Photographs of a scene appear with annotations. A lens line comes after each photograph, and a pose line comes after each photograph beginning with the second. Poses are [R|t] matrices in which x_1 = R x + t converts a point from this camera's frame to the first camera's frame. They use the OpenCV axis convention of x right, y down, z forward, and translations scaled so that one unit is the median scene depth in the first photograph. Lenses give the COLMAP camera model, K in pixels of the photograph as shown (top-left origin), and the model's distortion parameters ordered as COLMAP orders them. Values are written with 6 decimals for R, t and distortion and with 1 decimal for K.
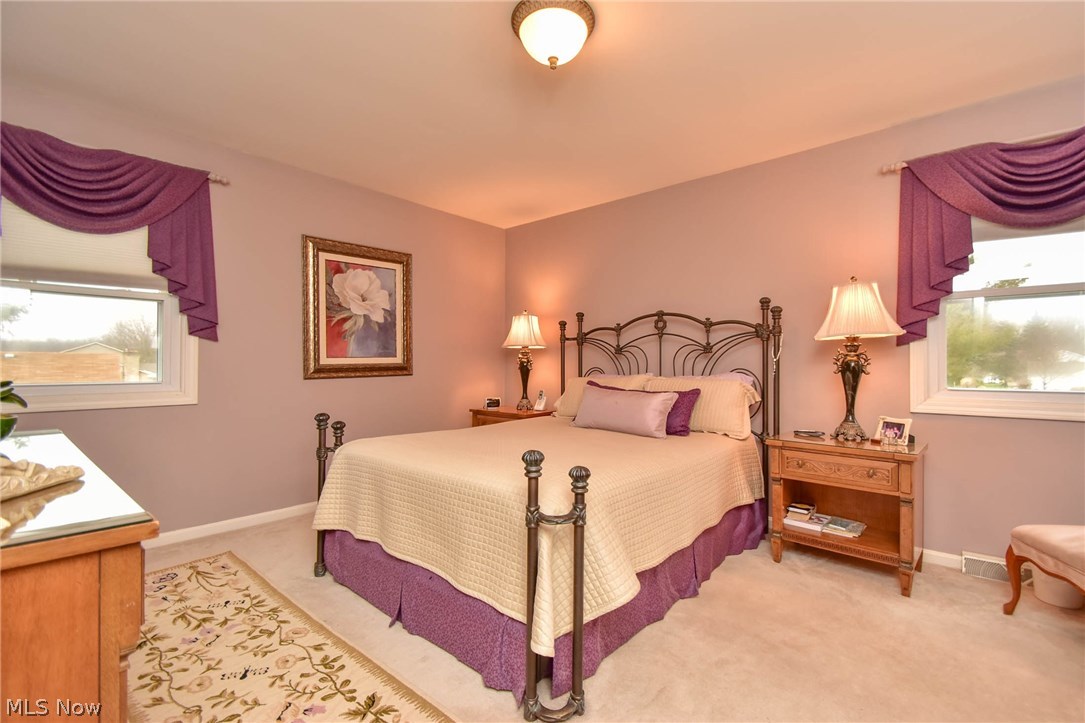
lens RADIAL K [[483.2, 0, 549.9], [0, 483.2, 361.7], [0, 0, 1]] dist [0.005469, 0.000062]
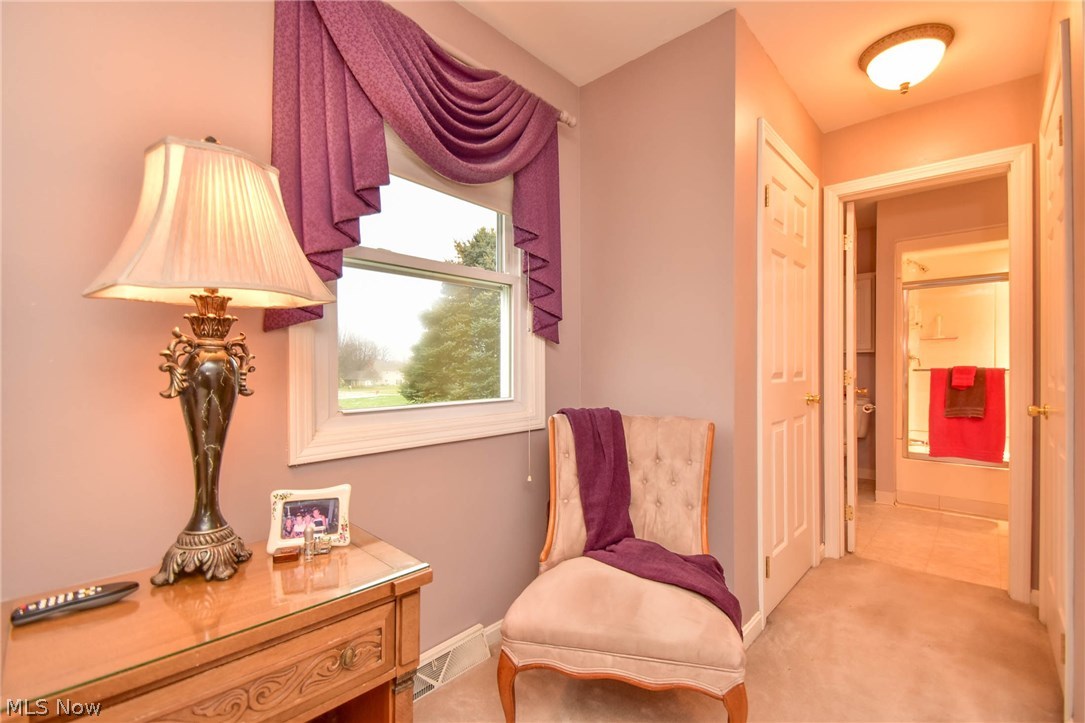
lens RADIAL K [[483.2, 0, 549.8], [0, 483.2, 369.4], [0, 0, 1]] dist [0.005469, 0.000062]
pose [[0.004111, -0.002922, 0.999987, 0.257726], [0.004856, 0.999984, 0.002902, 0.004455], [-0.999980, 0.004844, 0.004125, 0.757466]]
